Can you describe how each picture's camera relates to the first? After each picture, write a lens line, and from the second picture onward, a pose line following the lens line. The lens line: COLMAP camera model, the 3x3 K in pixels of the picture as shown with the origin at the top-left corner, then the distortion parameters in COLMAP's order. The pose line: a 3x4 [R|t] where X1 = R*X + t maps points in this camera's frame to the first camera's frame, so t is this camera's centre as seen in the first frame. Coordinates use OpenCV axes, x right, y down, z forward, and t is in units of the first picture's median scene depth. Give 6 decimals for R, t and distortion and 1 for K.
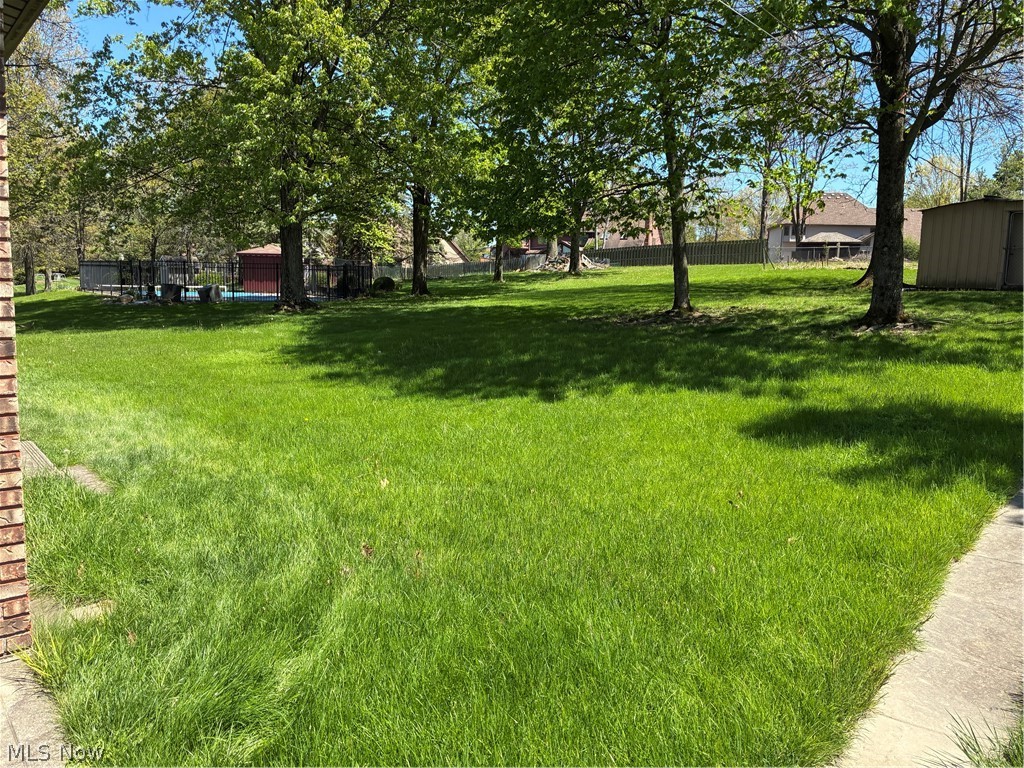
lens RADIAL K [[778.1, 0, 504.7], [0, 778.1, 385.8], [0, 0, 1]] dist [0.032211, -0.025003]
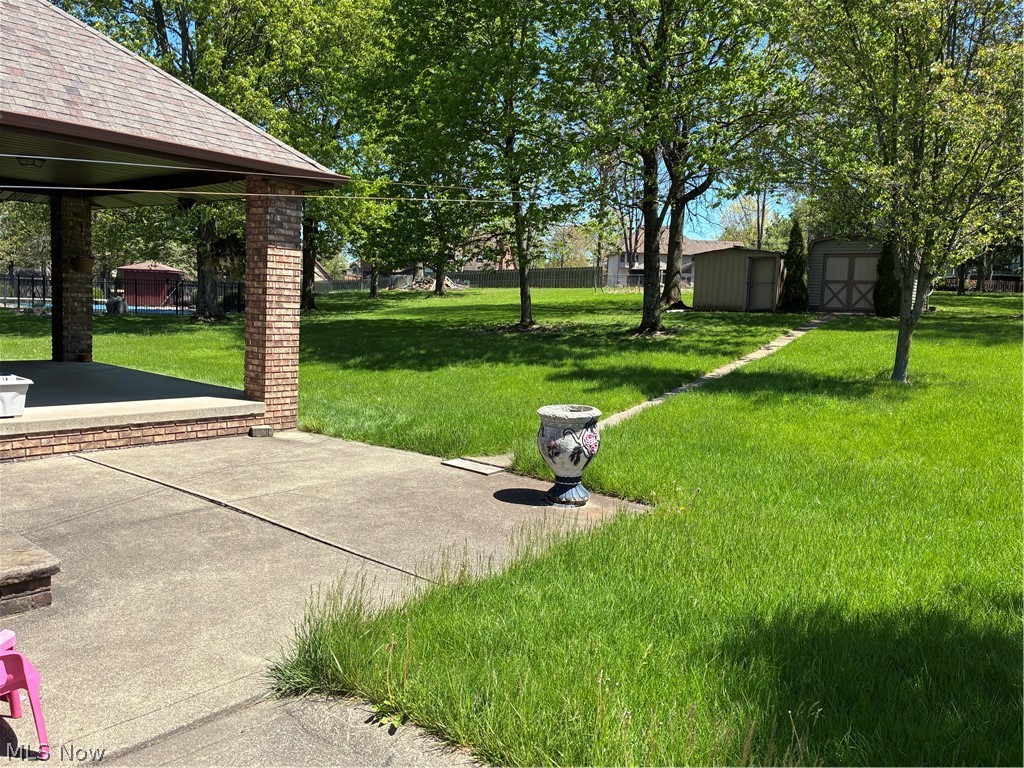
lens RADIAL K [[778.1, 0, 511.1], [0, 778.1, 388.7], [0, 0, 1]] dist [0.032211, -0.025003]
pose [[0.981611, -0.007055, 0.190762, -0.047788], [0.010565, 0.999793, -0.017391, 0.031891], [-0.190600, 0.019087, 0.981482, -0.259832]]
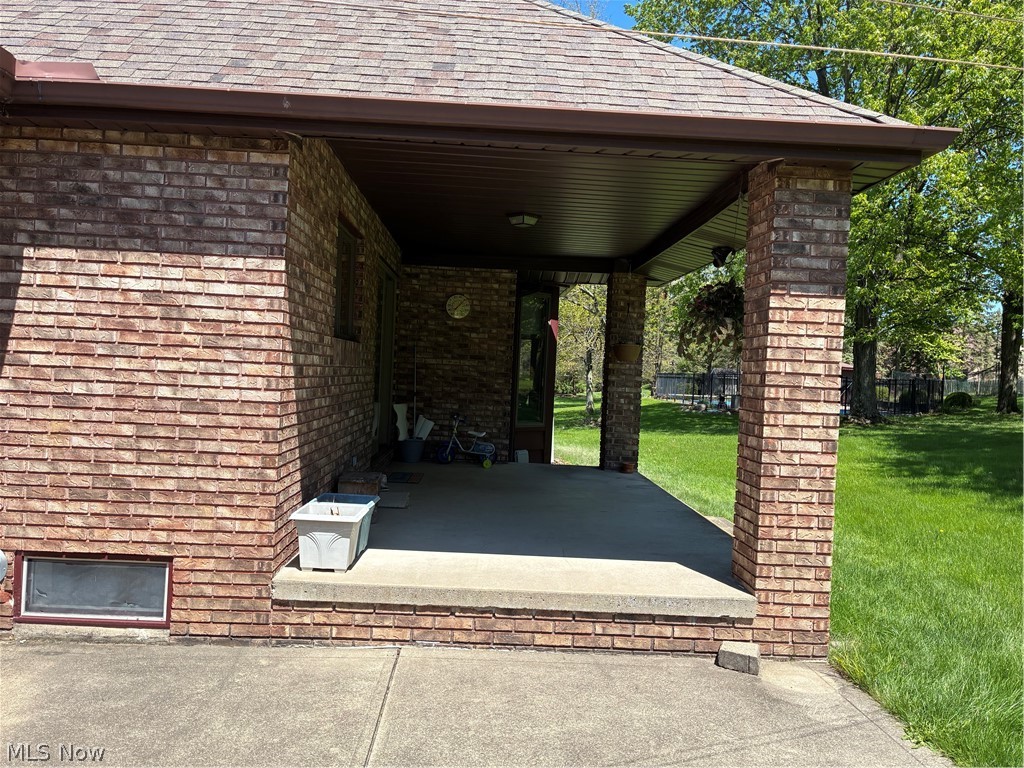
lens RADIAL K [[778.1, 0, 508.4], [0, 778.1, 378.7], [0, 0, 1]] dist [0.032211, -0.025003]
pose [[0.795952, 0.011556, -0.605249, -0.026578], [-0.101707, 0.988158, -0.114886, 0.007151], [0.596754, 0.153002, 0.787702, -0.070699]]
